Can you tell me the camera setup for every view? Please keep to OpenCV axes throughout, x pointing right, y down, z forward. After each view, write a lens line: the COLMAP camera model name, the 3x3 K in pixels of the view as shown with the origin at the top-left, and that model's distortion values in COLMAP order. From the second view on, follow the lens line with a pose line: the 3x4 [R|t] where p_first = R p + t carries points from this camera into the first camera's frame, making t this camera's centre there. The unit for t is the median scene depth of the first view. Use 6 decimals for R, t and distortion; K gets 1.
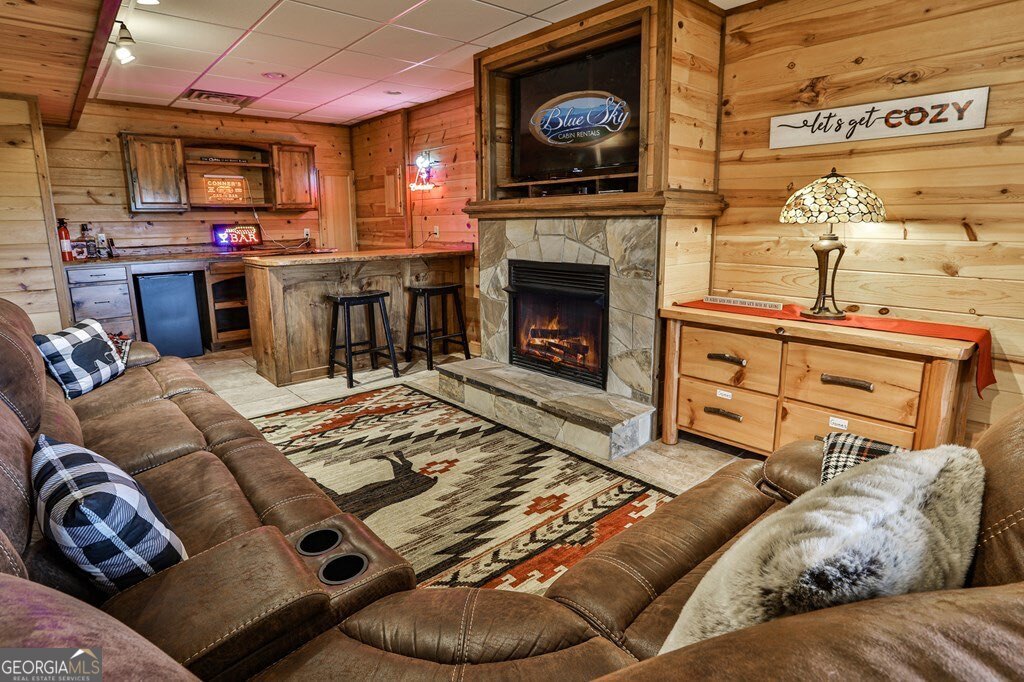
lens RADIAL K [[542.5, 0, 514.0], [0, 542.5, 316.0], [0, 0, 1]] dist [-0.057084, -0.000035]
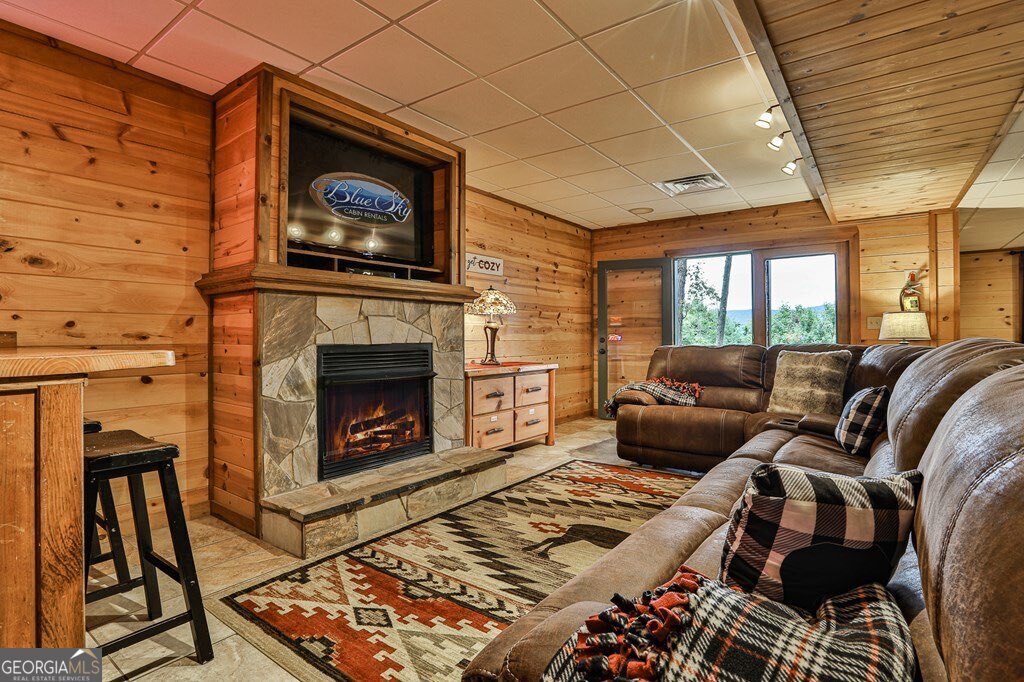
lens RADIAL K [[508.9, 0, 511.4], [0, 508.9, 340.7], [0, 0, 1]] dist [-0.045825, 0.000629]
pose [[-0.207175, 0.012137, 0.978229, -0.904517], [0.181931, 0.982959, 0.026335, -0.091398], [-0.961239, 0.183426, -0.205853, 1.013817]]
